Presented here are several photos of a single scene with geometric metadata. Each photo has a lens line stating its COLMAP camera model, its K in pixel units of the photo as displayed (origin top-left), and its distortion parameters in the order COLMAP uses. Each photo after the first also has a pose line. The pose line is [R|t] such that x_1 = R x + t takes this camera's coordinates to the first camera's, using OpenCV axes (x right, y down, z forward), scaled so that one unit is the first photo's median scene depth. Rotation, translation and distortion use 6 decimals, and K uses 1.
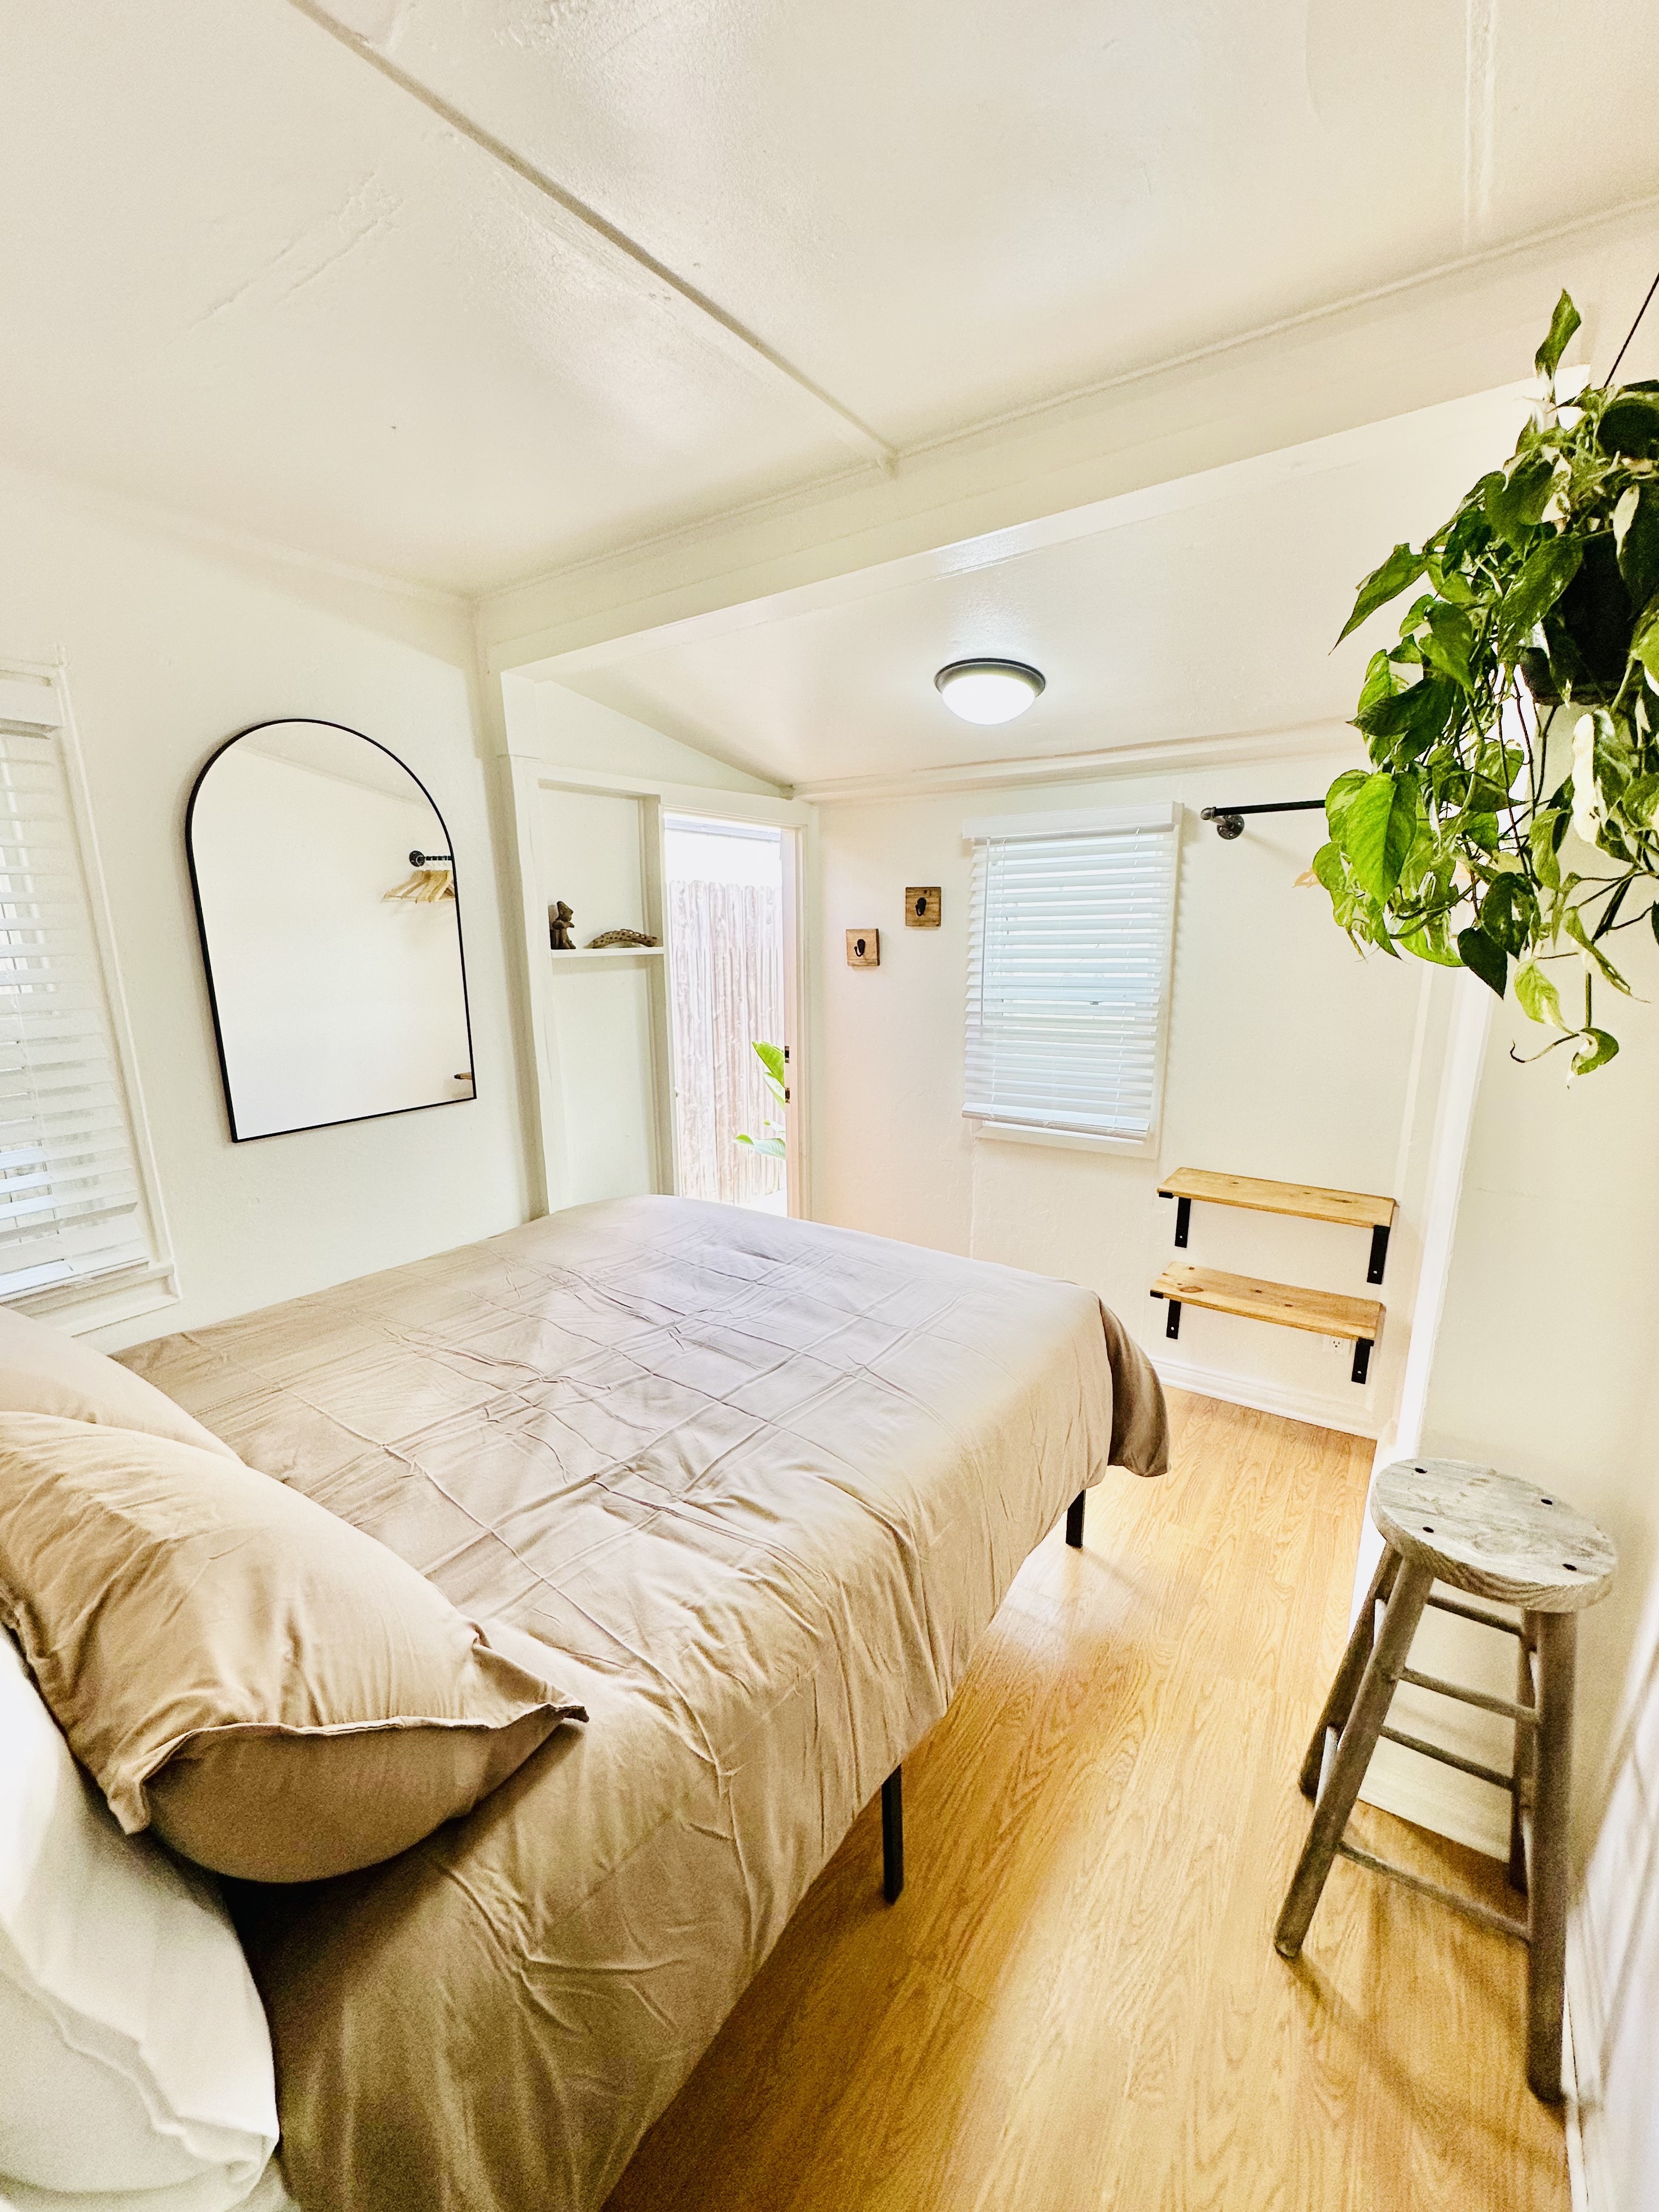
lens RADIAL K [[892.6, 0, 844.0], [0, 892.6, 1129.2], [0, 0, 1]] dist [-0.000453, -0.000118]
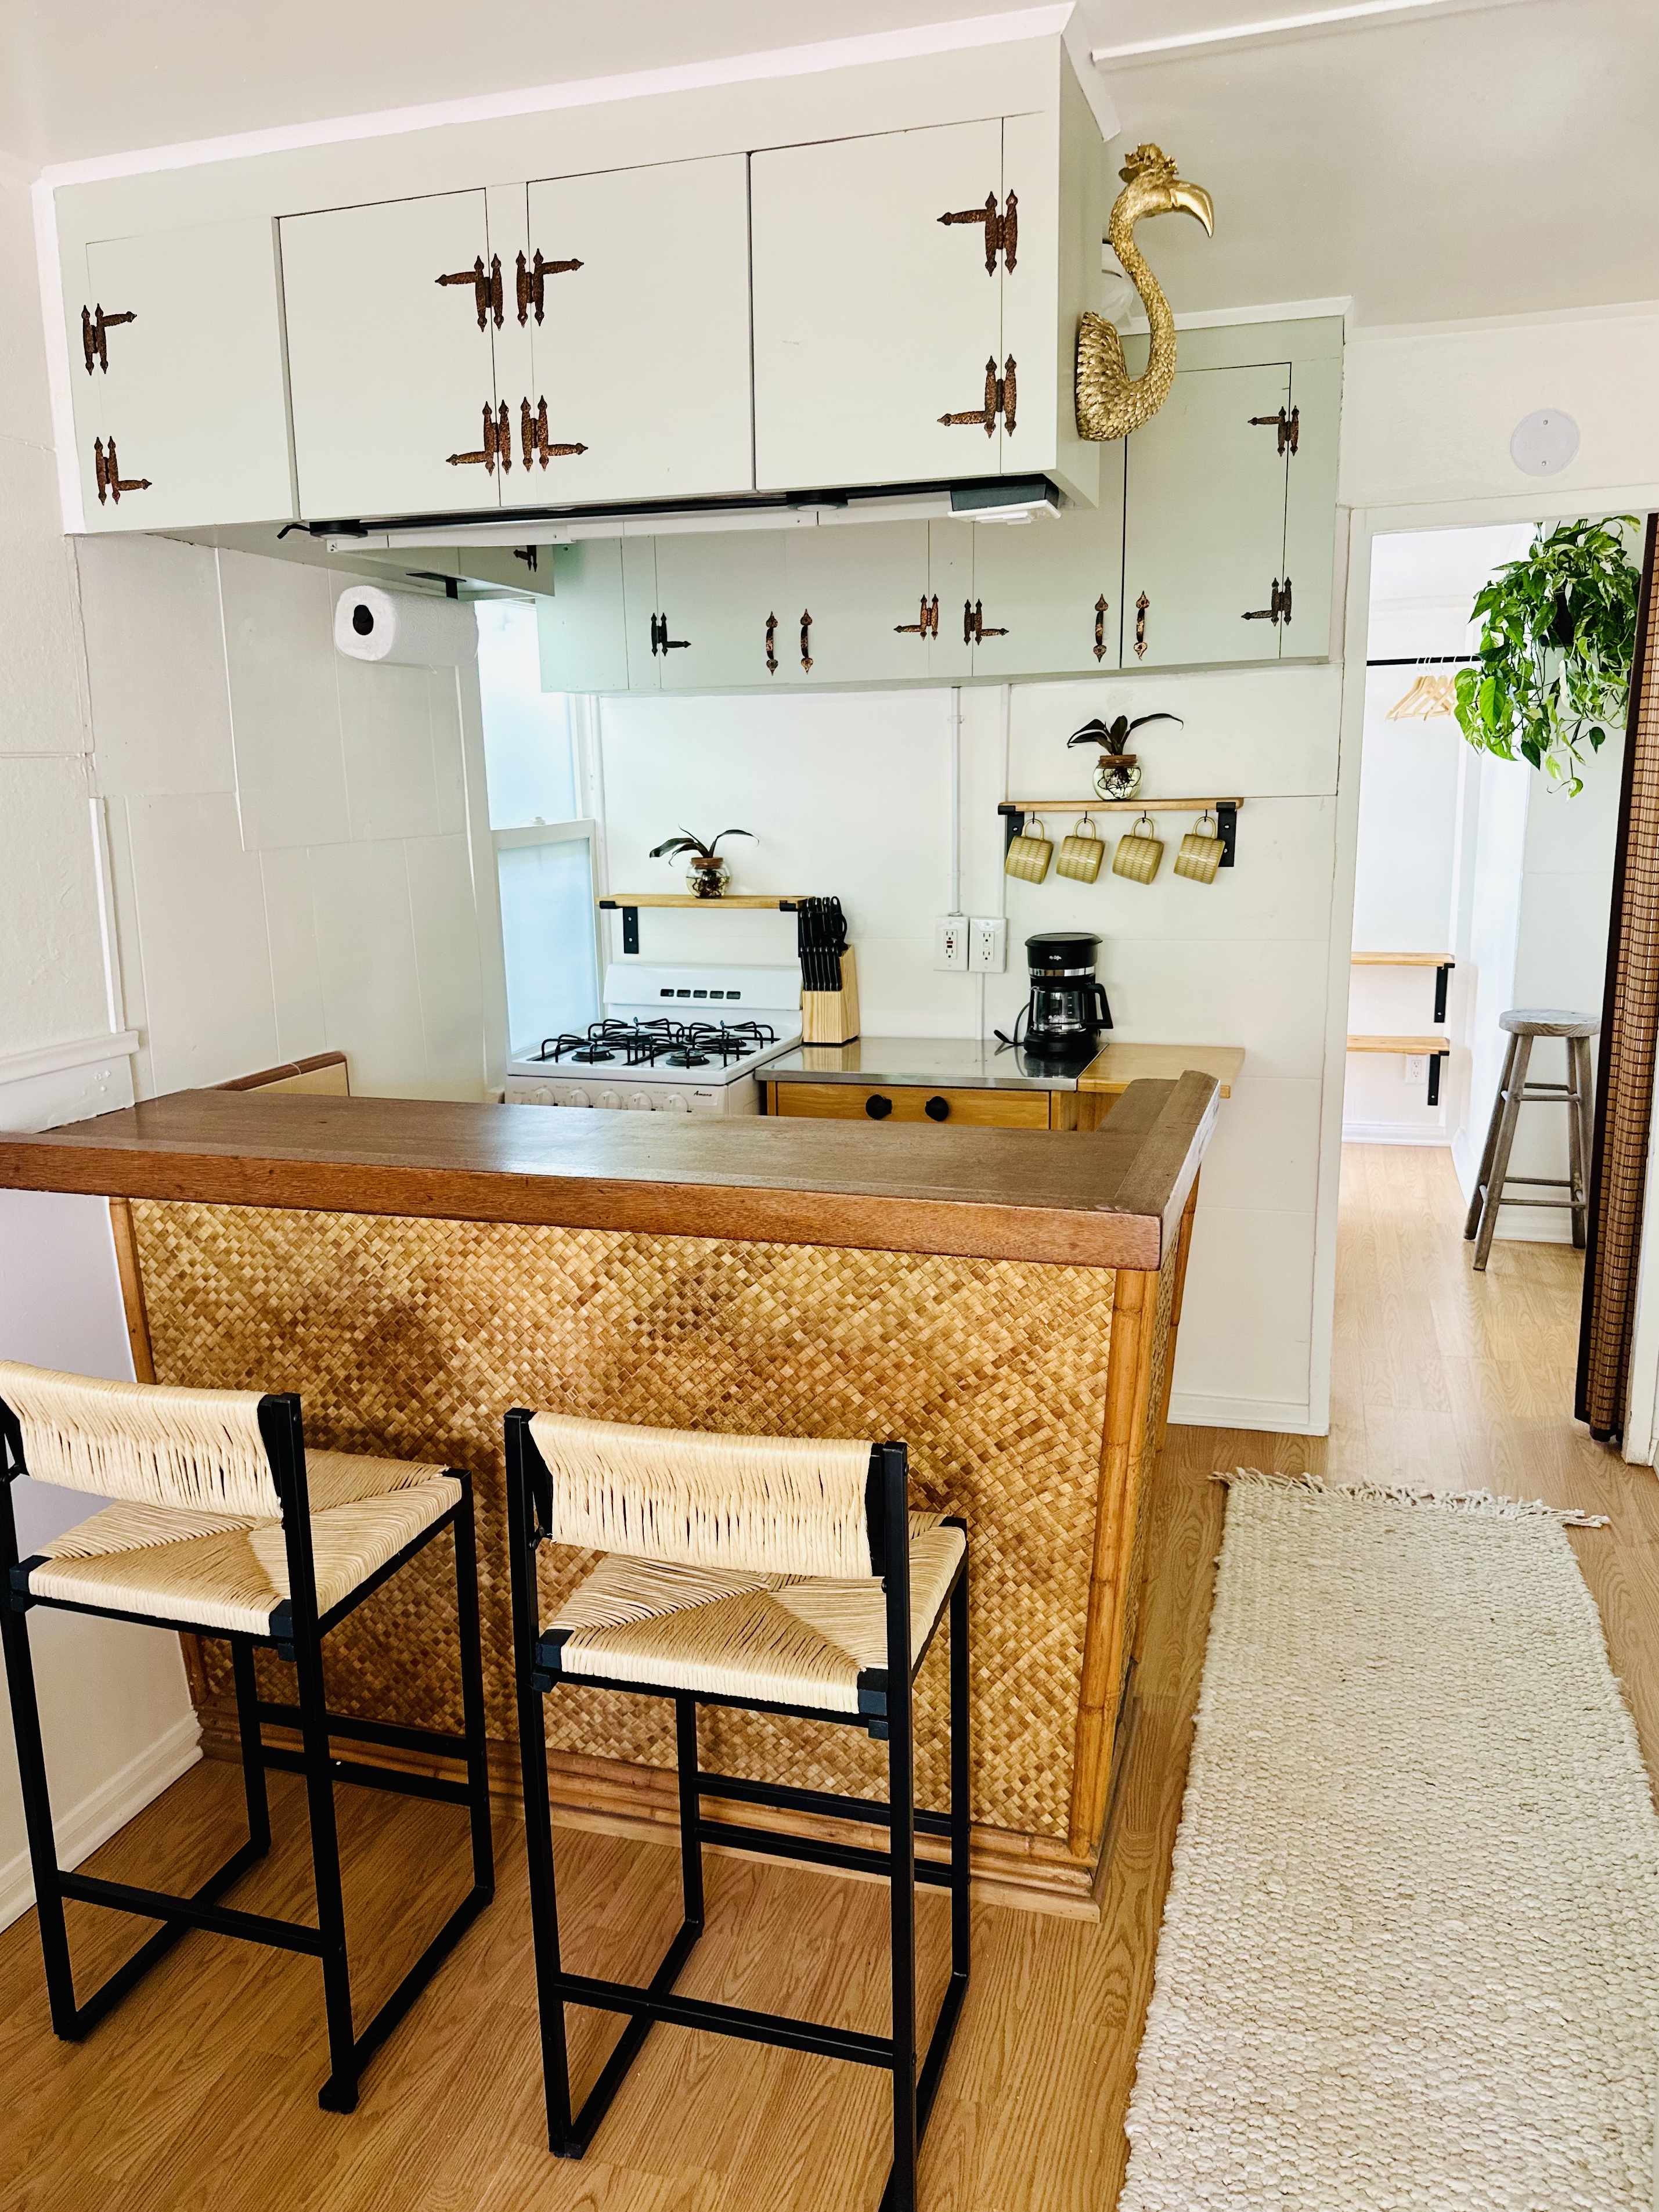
lens RADIAL K [[1585.7, 0, 825.9], [0, 1585.7, 1093.3], [0, 0, 1]] dist [0.002469, 0.000799]
pose [[0.961542, -0.070712, 0.265398, -2.334994], [0.079105, 0.996644, -0.021054, 0.668730], [-0.263019, 0.041239, 0.963909, -2.605767]]
